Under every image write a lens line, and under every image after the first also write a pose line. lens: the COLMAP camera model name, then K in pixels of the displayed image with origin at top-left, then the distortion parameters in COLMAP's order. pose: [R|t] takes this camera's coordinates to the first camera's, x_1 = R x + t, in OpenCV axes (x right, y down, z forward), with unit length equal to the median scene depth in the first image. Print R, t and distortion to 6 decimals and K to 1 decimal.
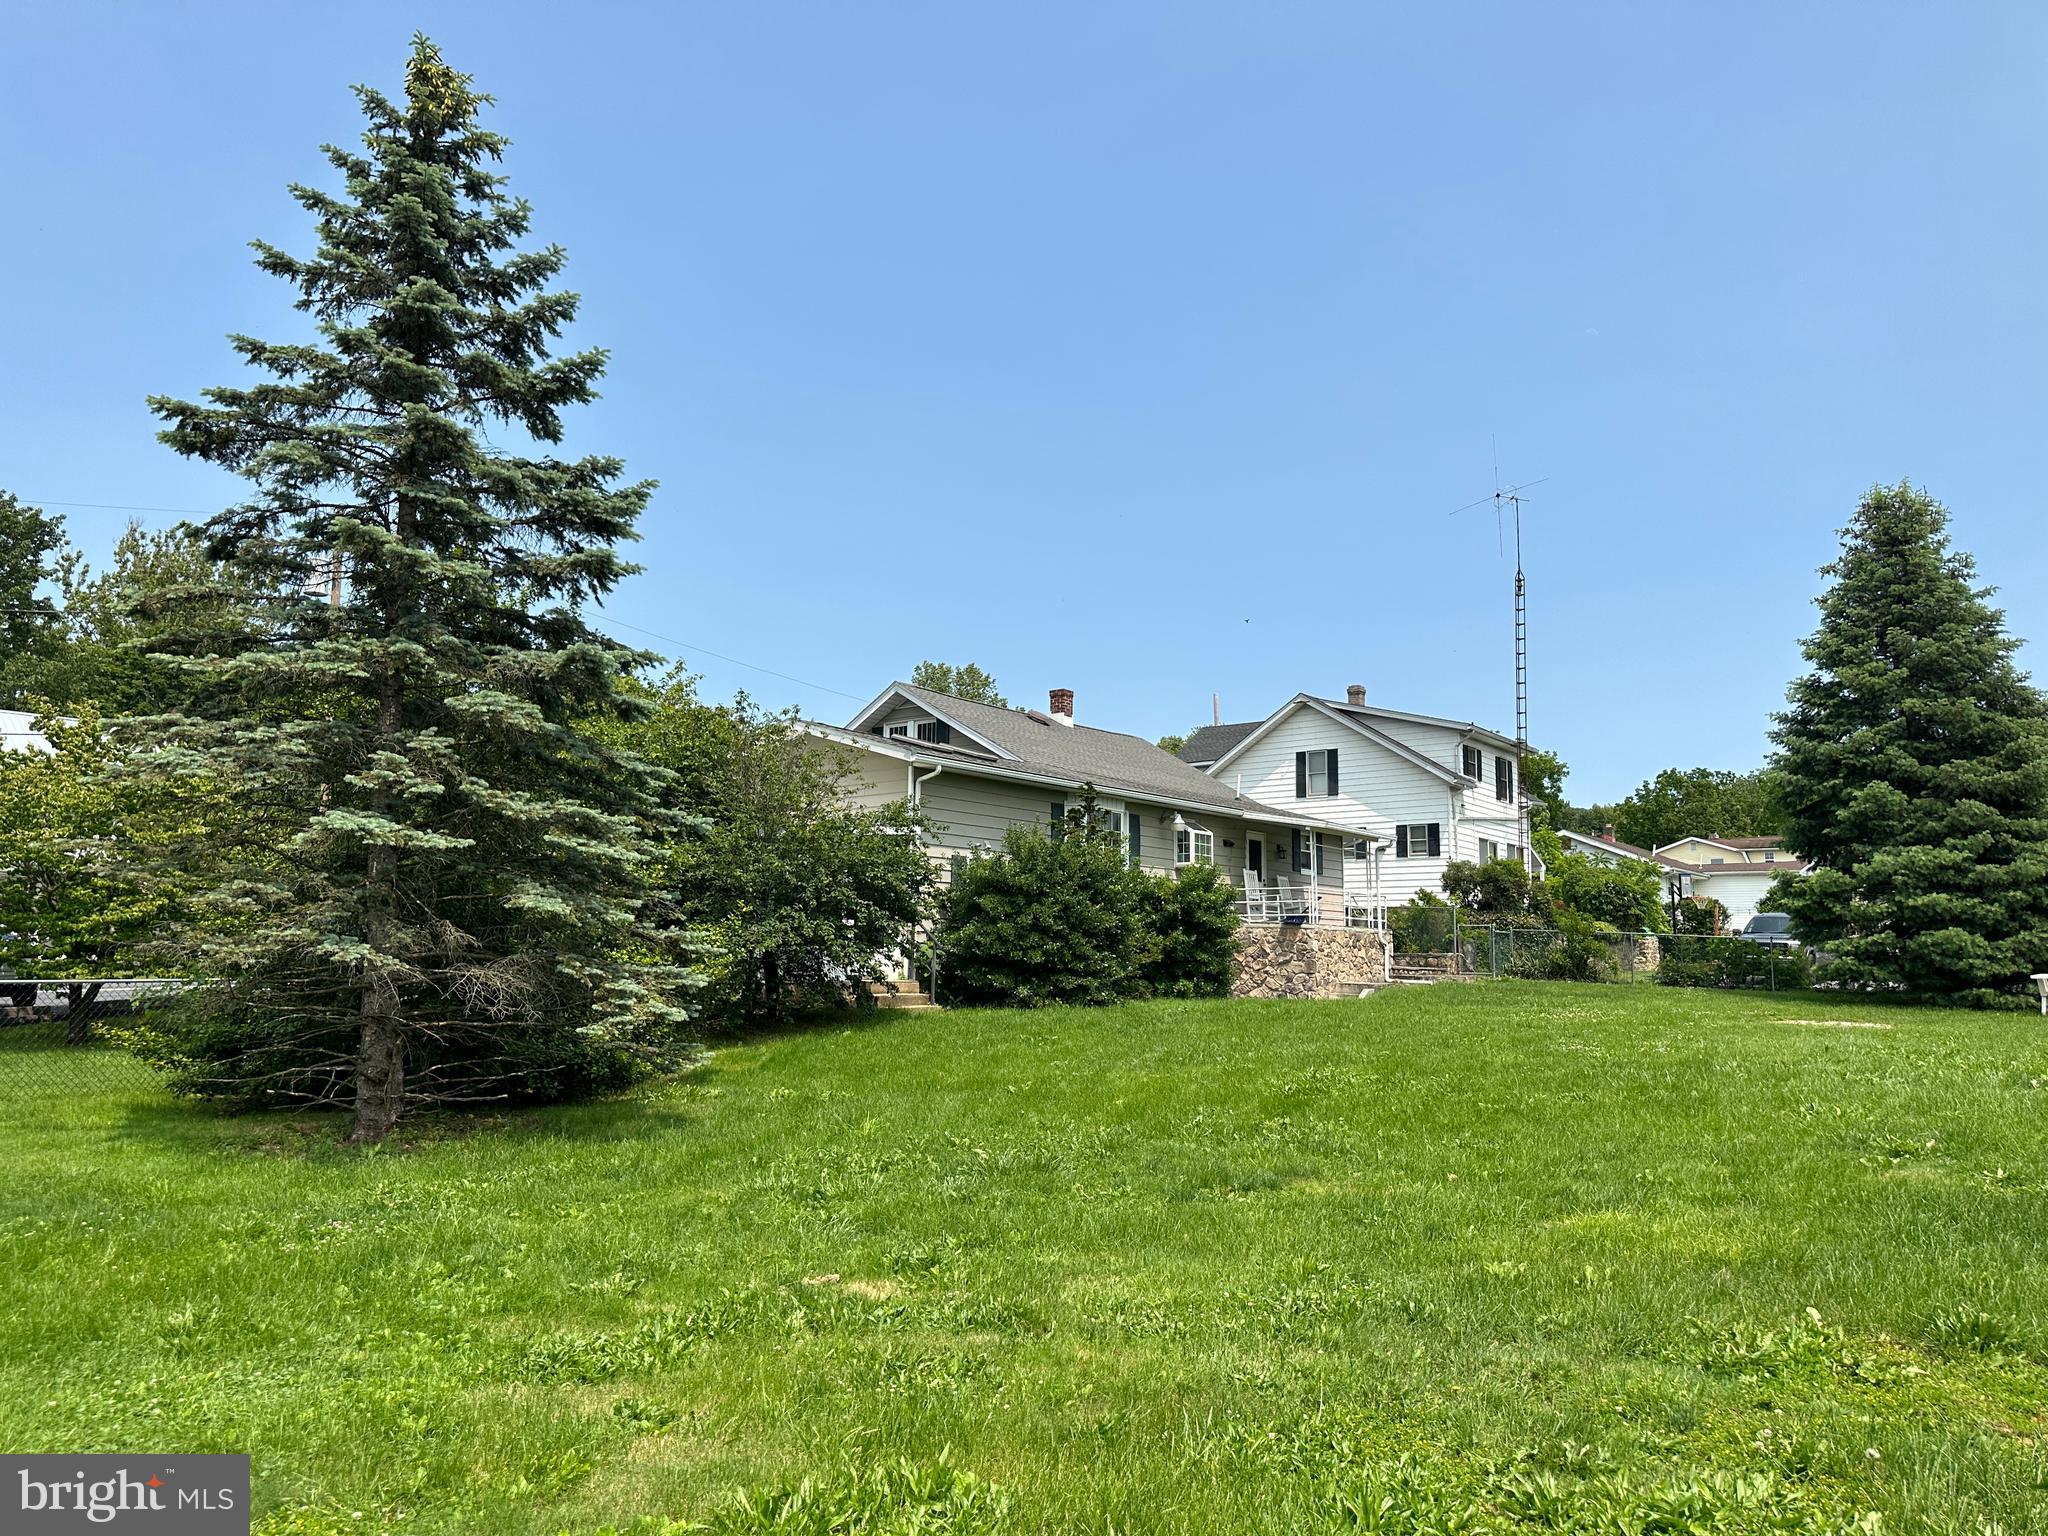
lens RADIAL K [[1425.7, 0, 1024.6], [0, 1425.7, 782.4], [0, 0, 1]] dist [0.072078, -0.057266]
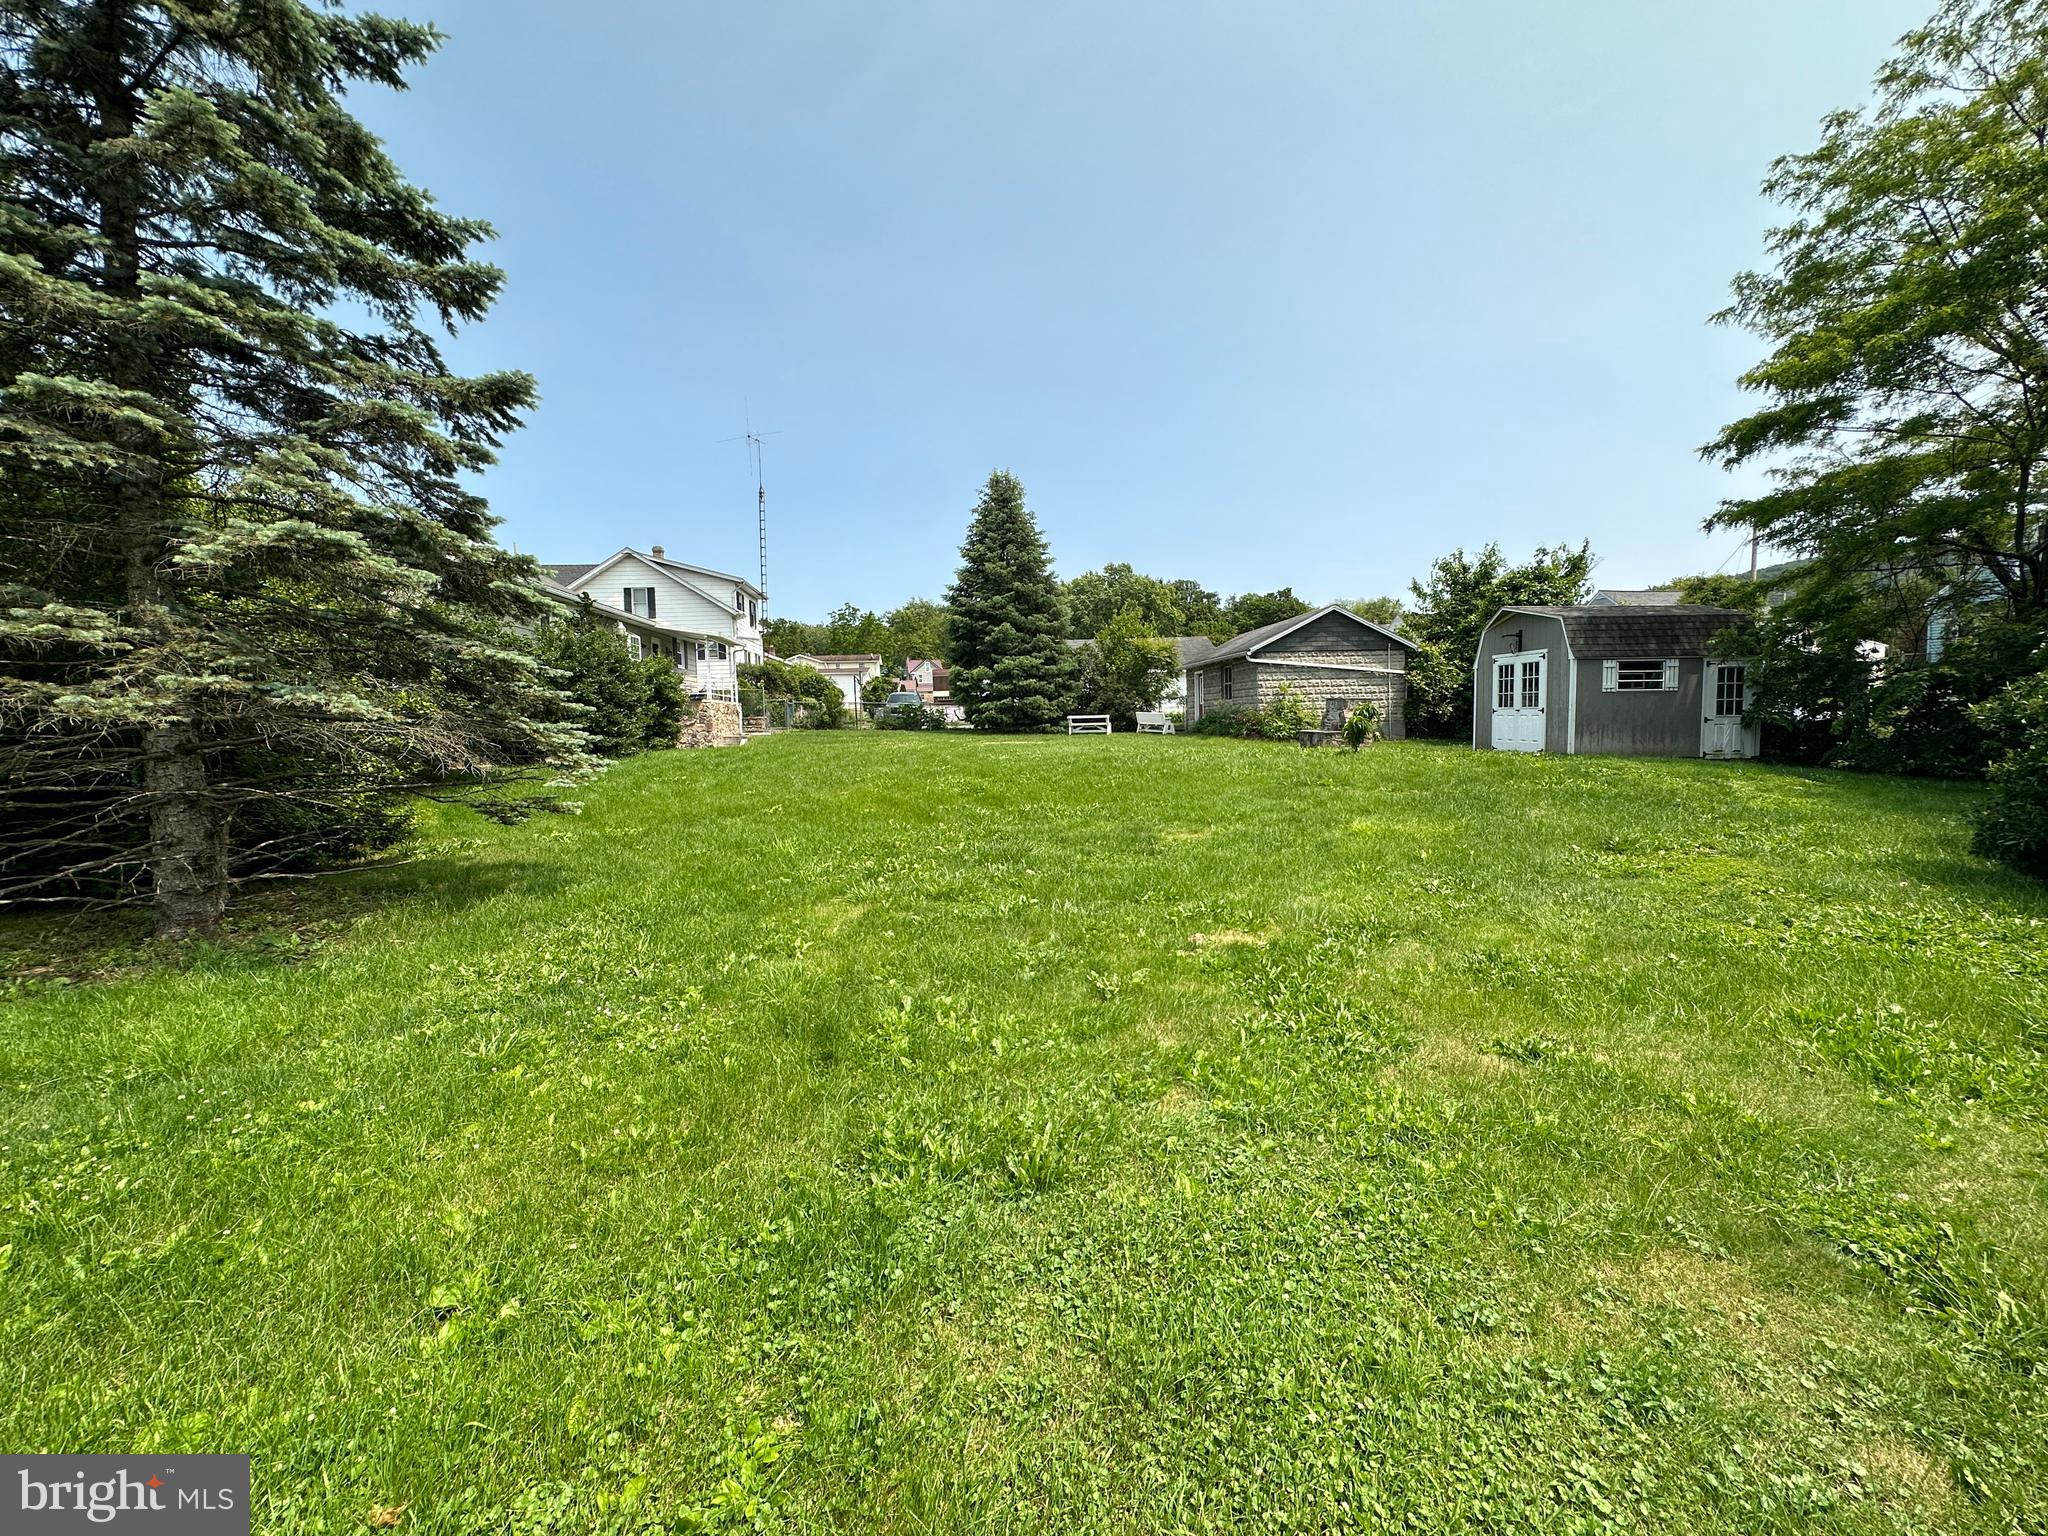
lens RADIAL K [[814.6, 0, 1031.9], [0, 814.6, 767.4], [0, 0, 1]] dist [-0.001820, 0.000326]
pose [[0.743505, -0.067159, 0.665350, -0.128364], [-0.051532, 0.986232, 0.157133, 0.015228], [-0.666742, -0.151116, 0.729807, 0.111312]]
